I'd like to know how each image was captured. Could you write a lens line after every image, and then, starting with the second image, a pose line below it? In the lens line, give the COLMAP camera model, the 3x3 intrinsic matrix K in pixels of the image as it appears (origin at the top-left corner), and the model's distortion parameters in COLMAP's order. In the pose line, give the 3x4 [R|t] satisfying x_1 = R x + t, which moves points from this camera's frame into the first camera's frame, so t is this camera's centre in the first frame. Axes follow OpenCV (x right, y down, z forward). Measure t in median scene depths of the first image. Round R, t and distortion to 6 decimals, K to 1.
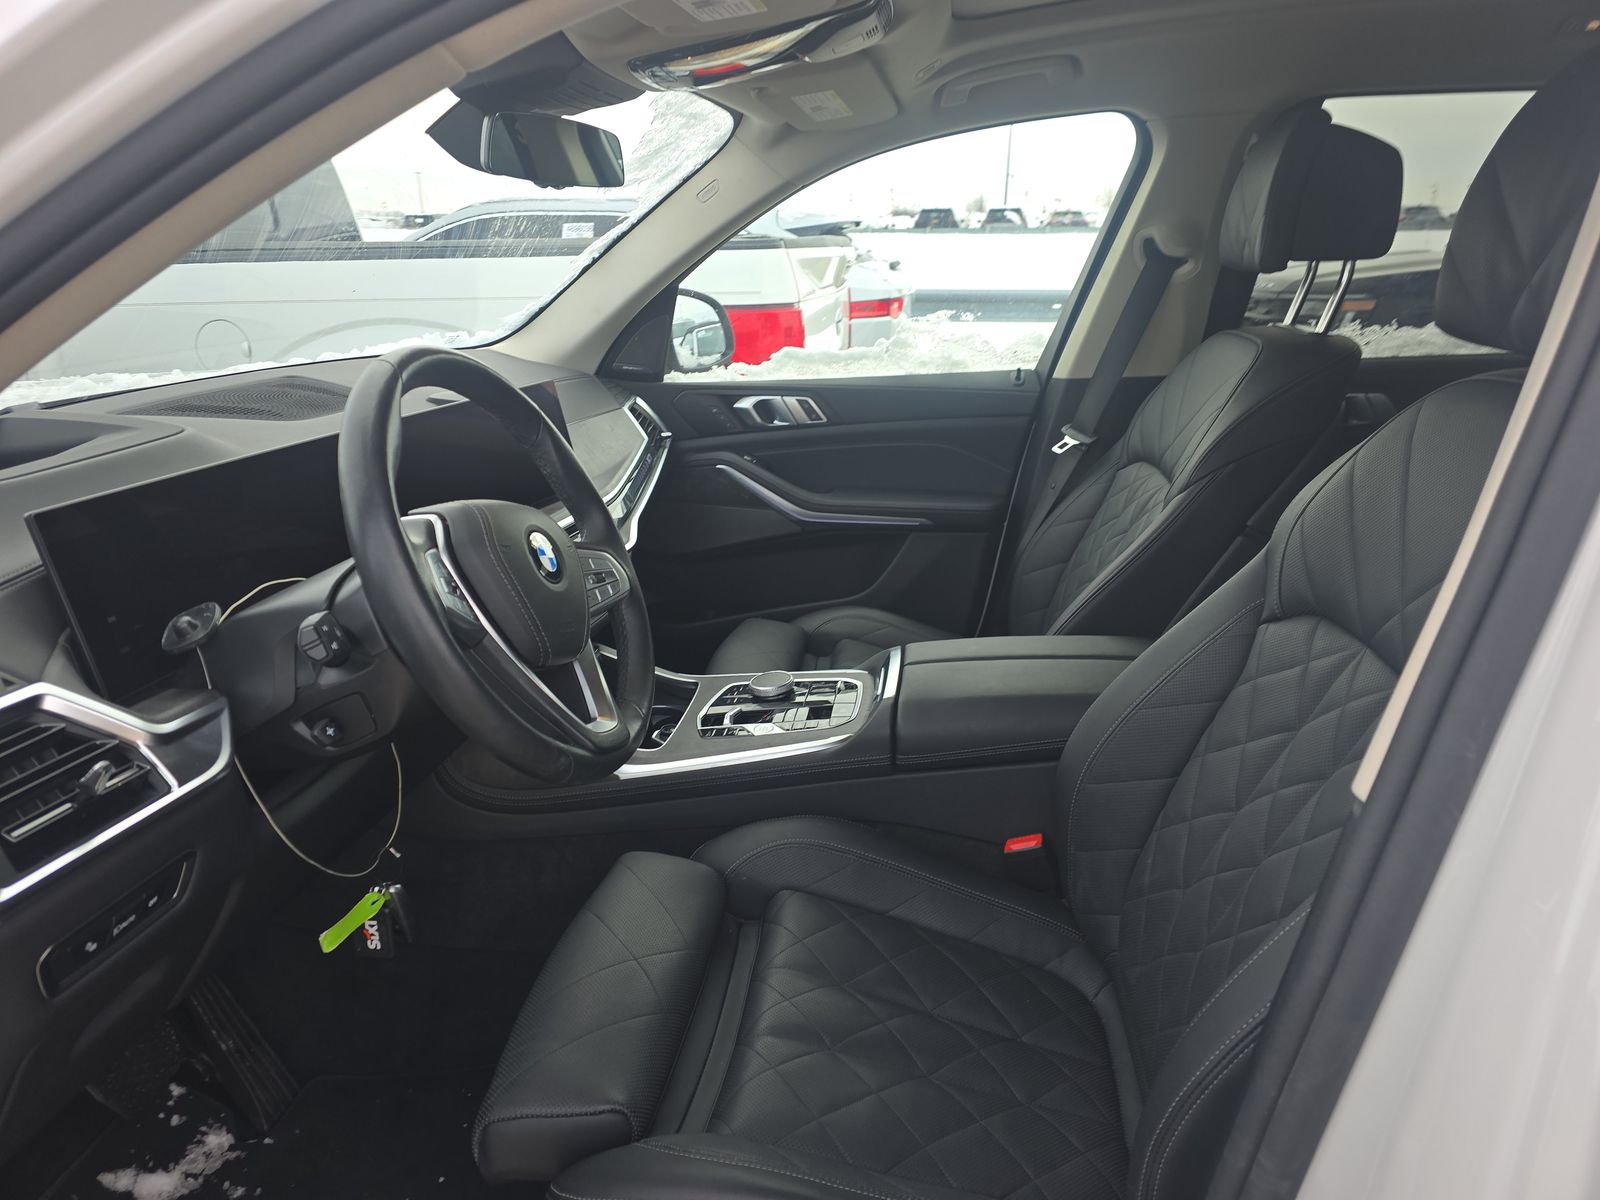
lens RADIAL K [[1047.1, 0, 797.9], [0, 1047.1, 604.5], [0, 0, 1]] dist [0.079266, -0.092064]
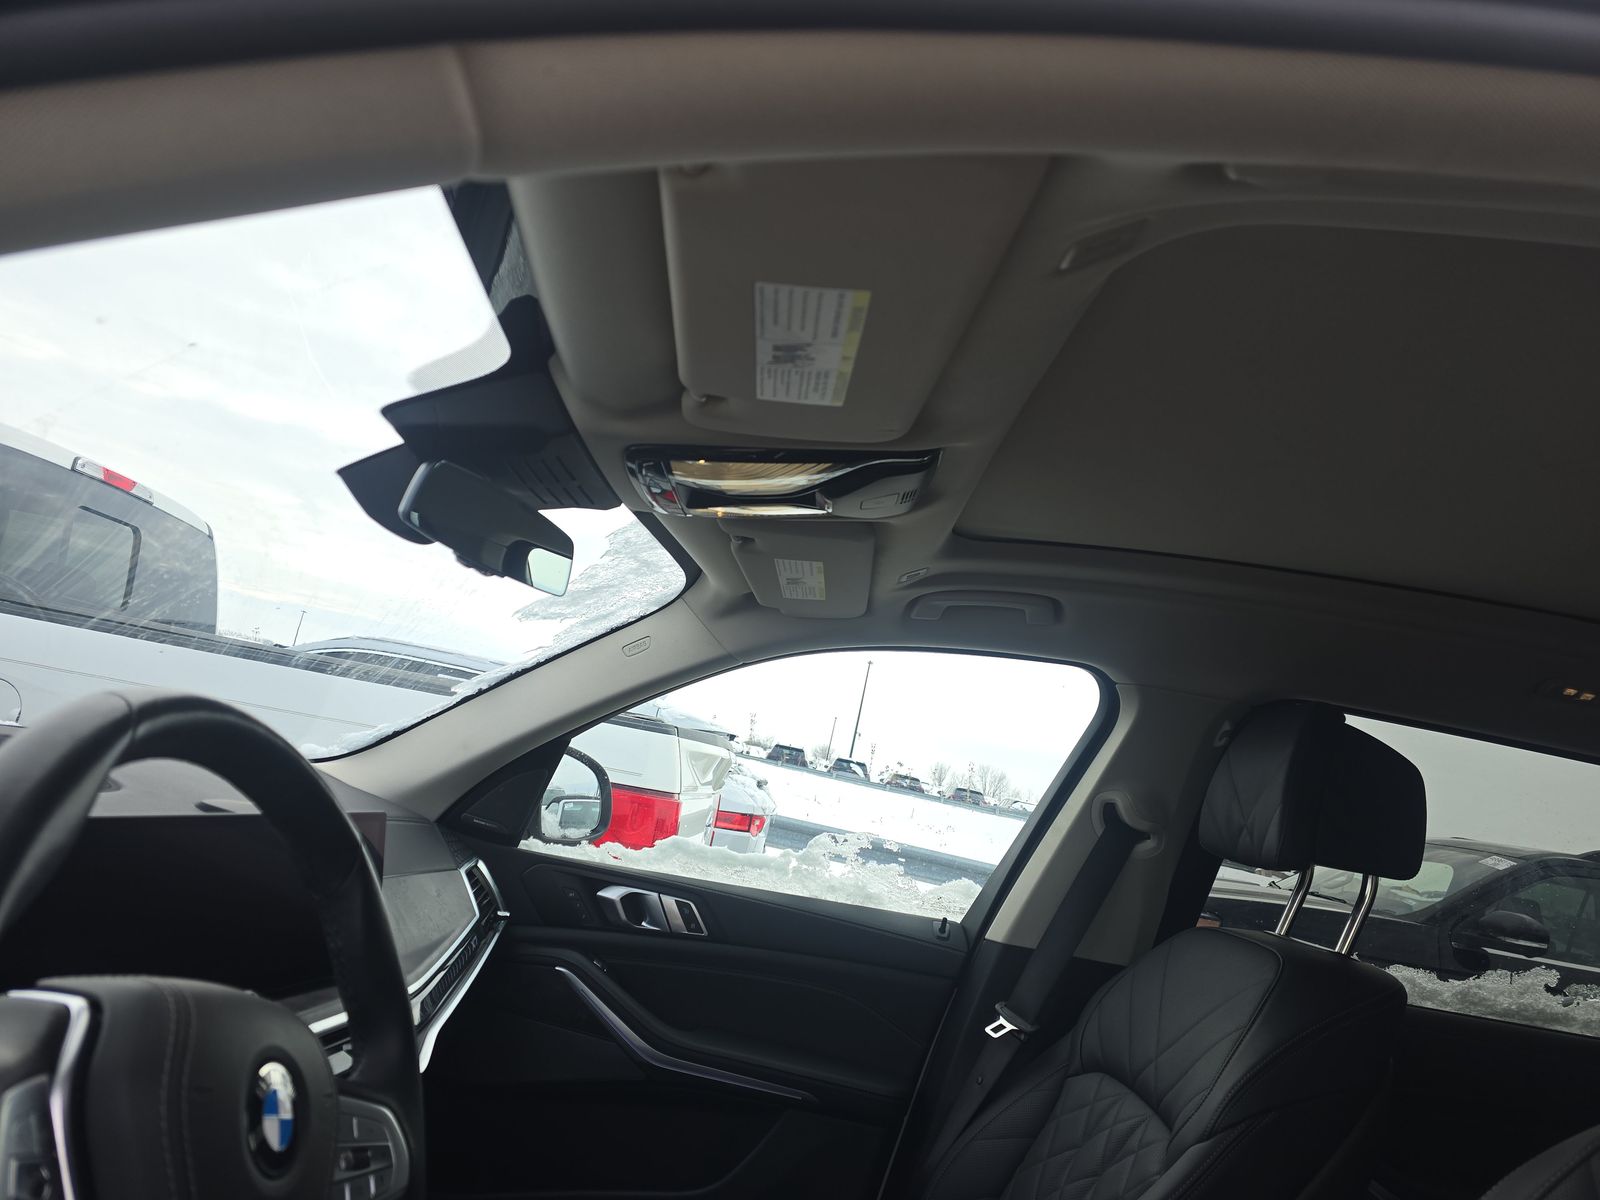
lens RADIAL K [[1047.1, 0, 797.9], [0, 1047.1, 604.5], [0, 0, 1]] dist [0.079266, -0.092064]
pose [[0.968352, 0.228397, 0.100645, -0.045715], [-0.155914, 0.868436, -0.470649, -0.026247], [-0.194899, 0.440062, 0.876561, 0.171442]]
